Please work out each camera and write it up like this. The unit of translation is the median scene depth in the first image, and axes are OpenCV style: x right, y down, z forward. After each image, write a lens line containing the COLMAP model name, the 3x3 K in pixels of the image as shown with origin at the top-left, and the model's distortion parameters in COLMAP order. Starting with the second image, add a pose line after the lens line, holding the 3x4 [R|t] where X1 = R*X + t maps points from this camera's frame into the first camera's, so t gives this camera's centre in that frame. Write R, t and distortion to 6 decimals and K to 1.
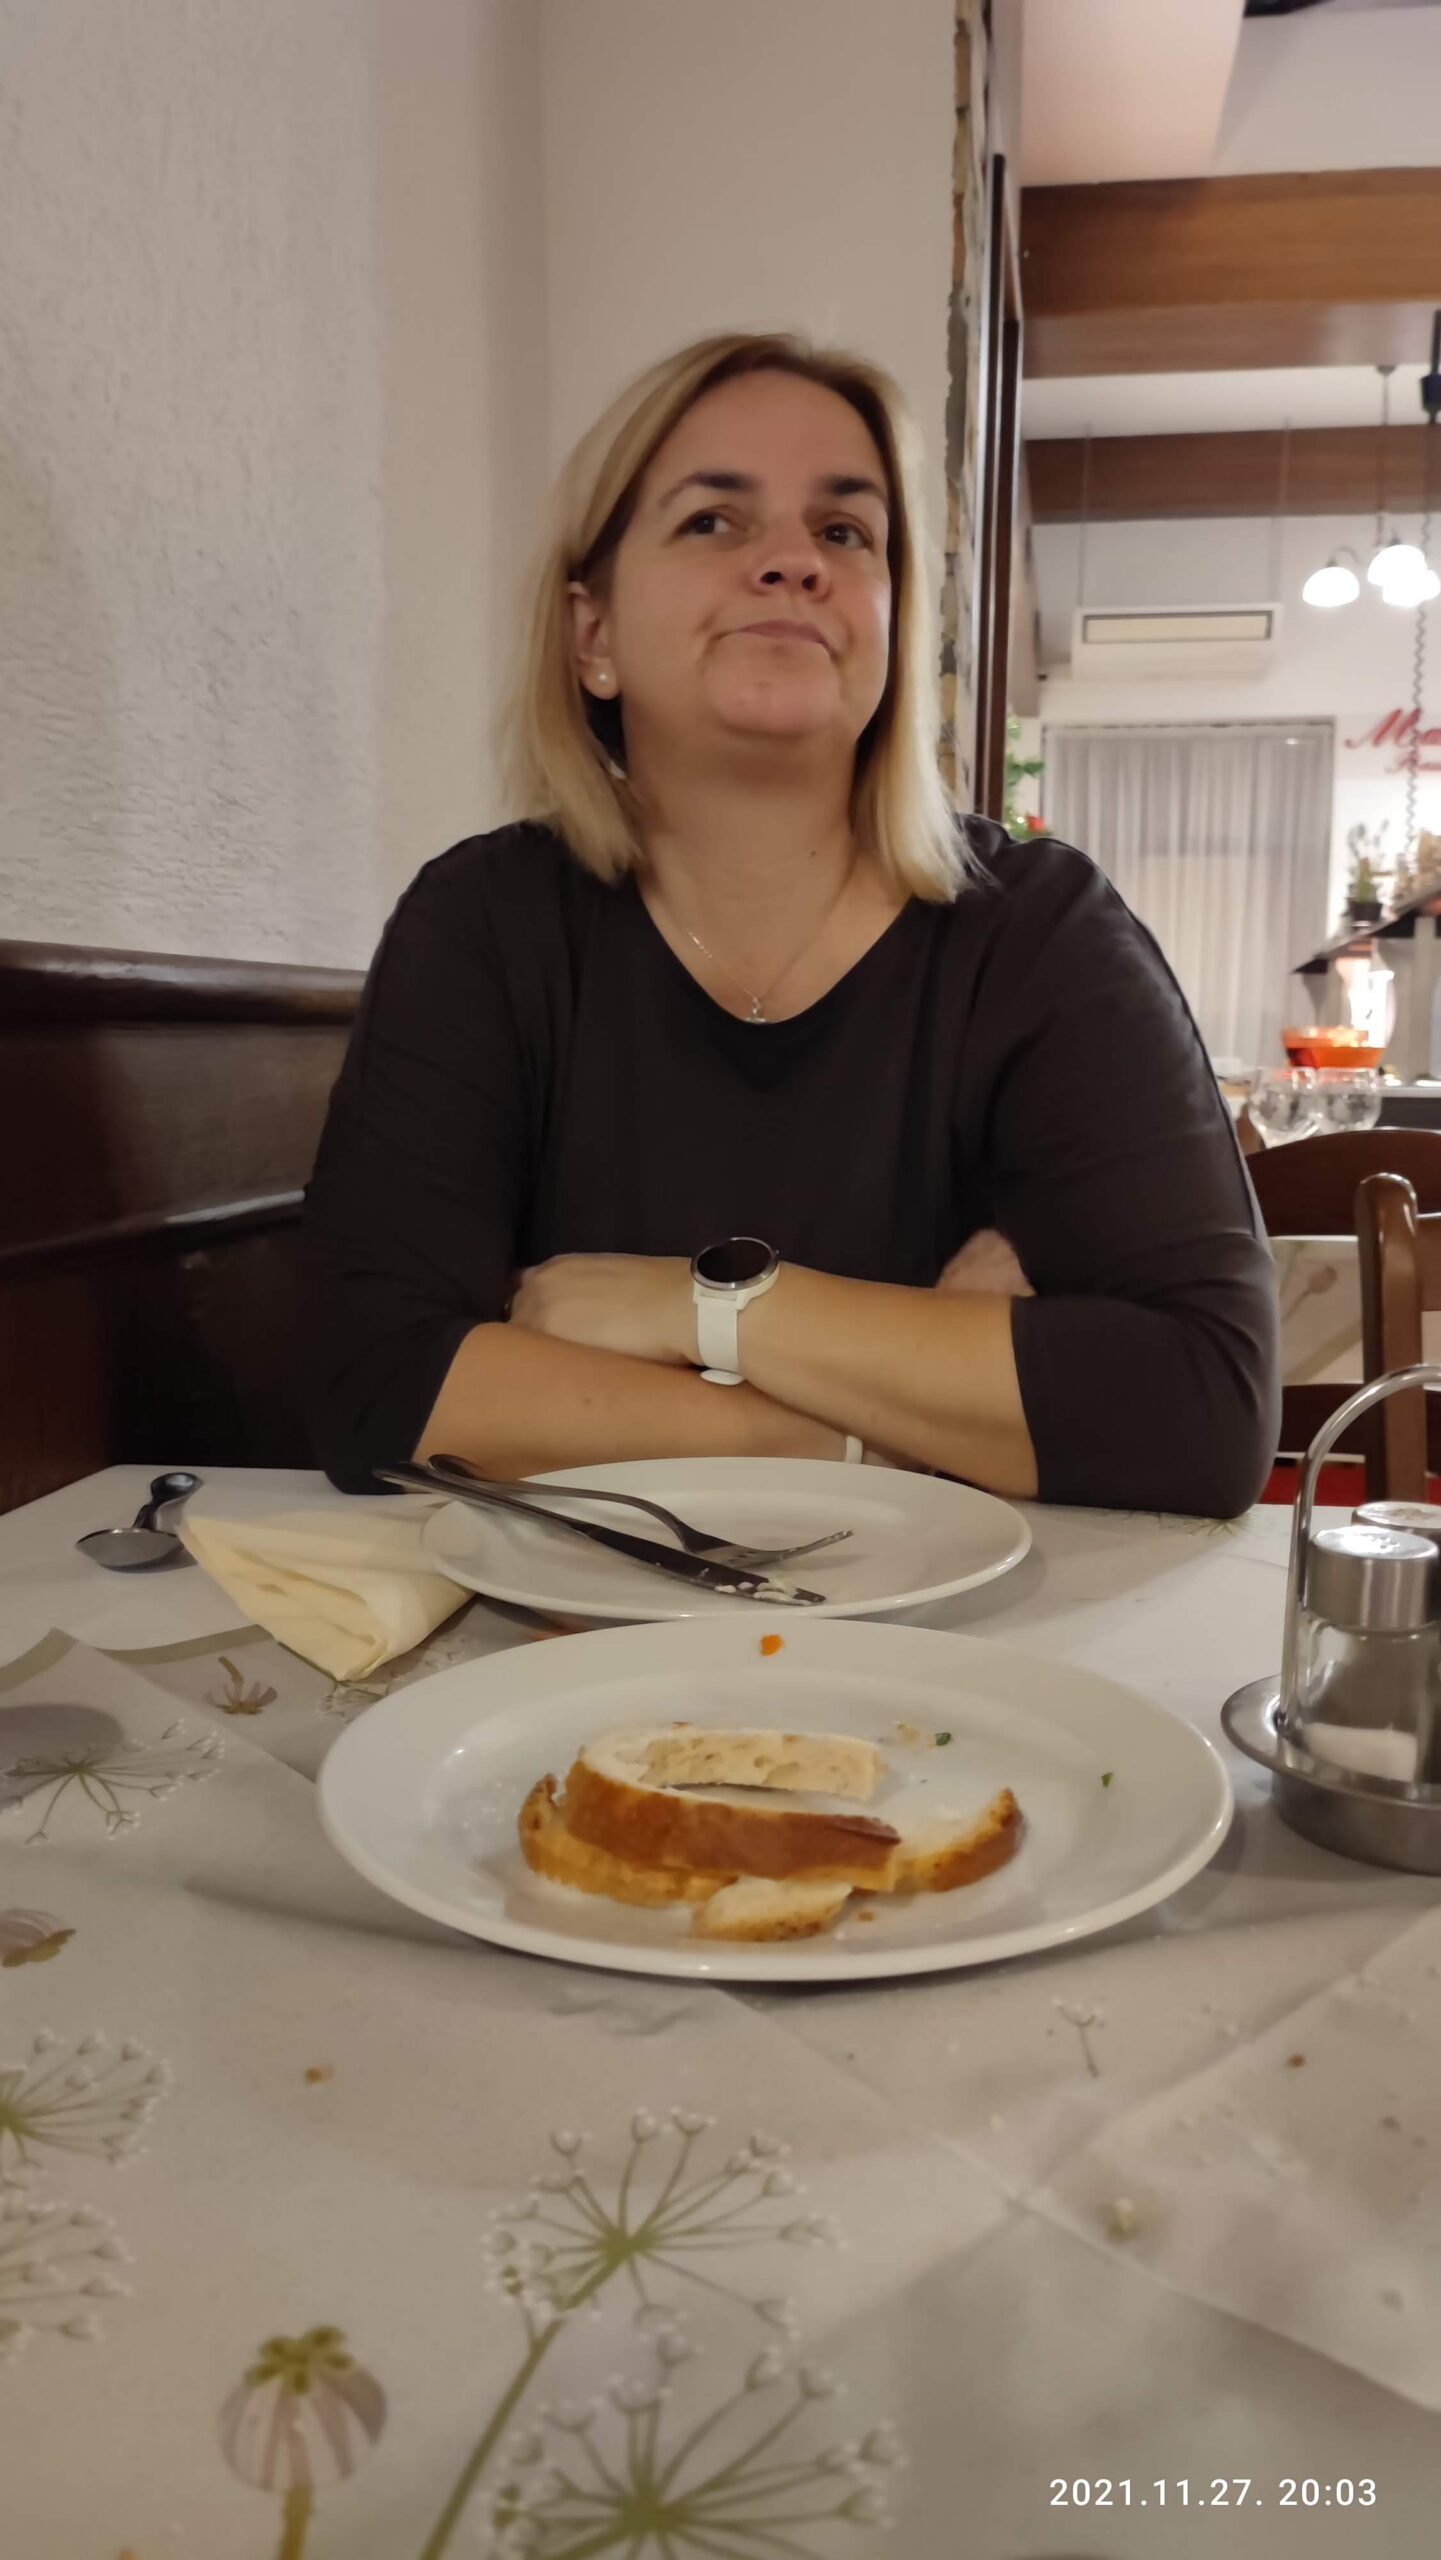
lens RADIAL K [[1963.2, 0, 720.5], [0, 1963.2, 1280.0], [0, 0, 1]] dist [-0.003944, -0.037181]
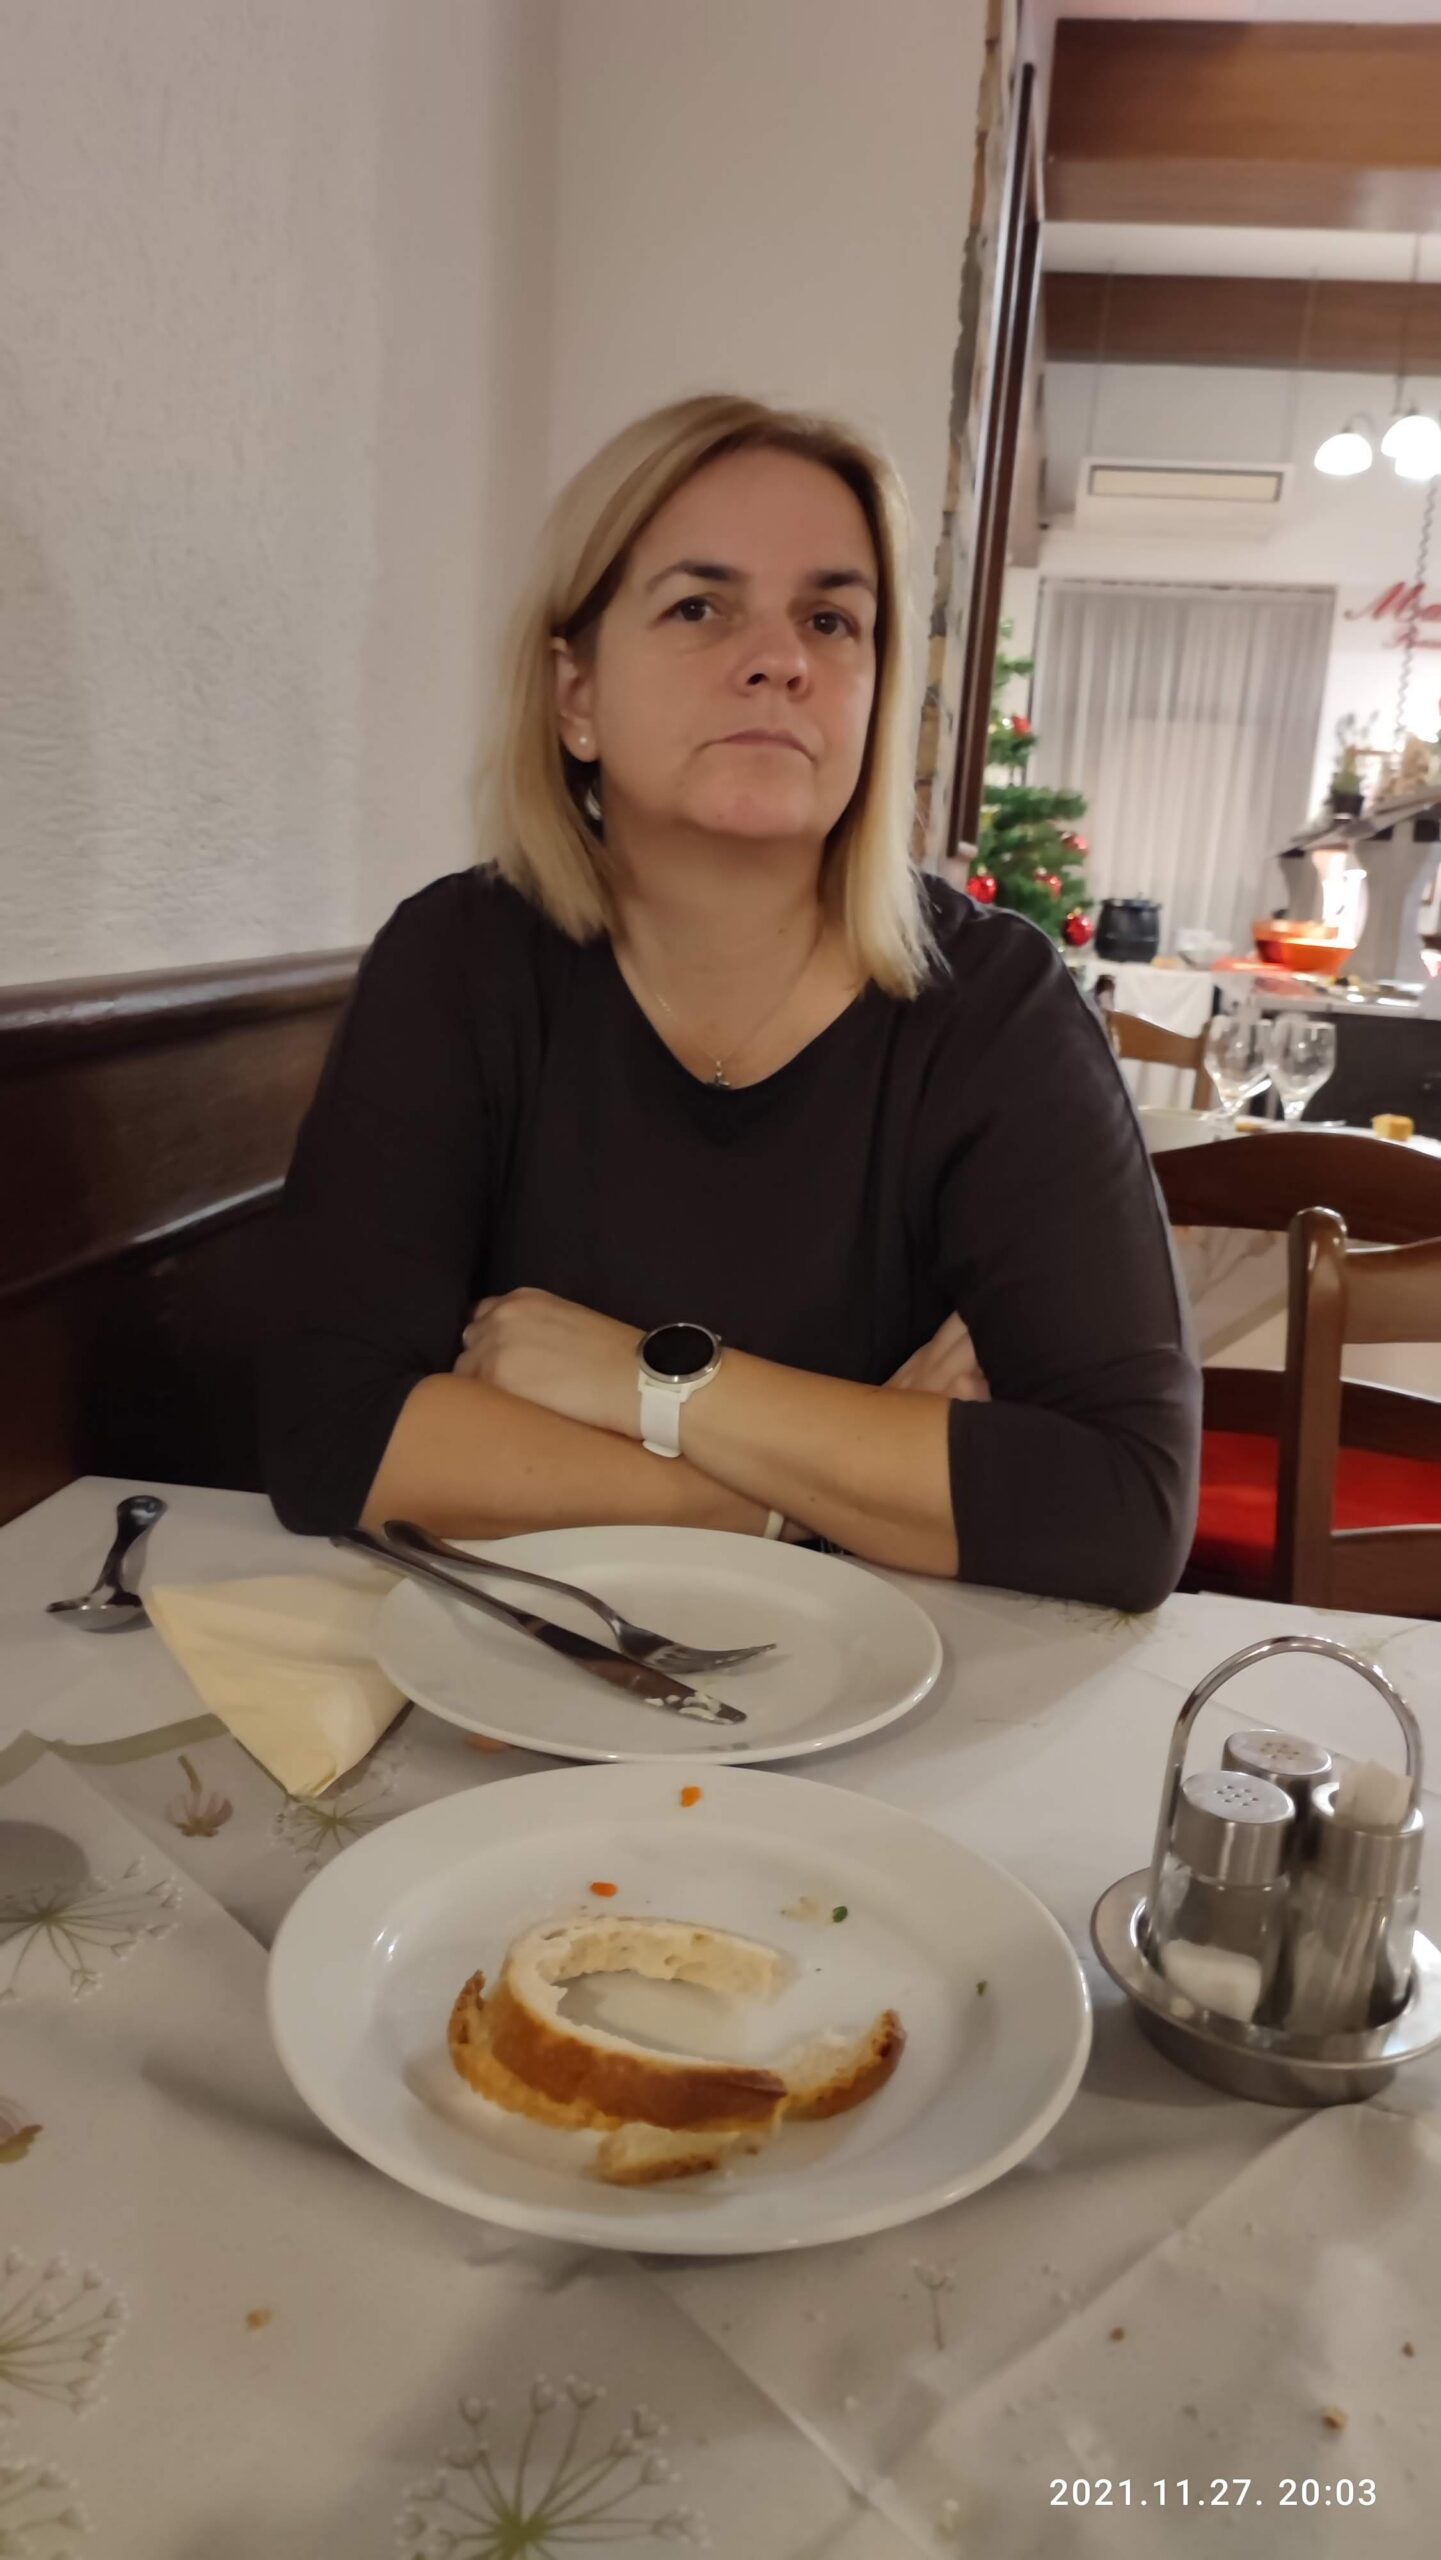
lens RADIAL K [[1937.0, 0, 720.5], [0, 1937.0, 1280.0], [0, 0, 1]] dist [0.031721, -0.065448]
pose [[0.998245, 0.054536, 0.023072, 0.001345], [-0.056510, 0.993781, 0.095952, -0.136721], [-0.017696, -0.097087, 0.995119, -0.028801]]
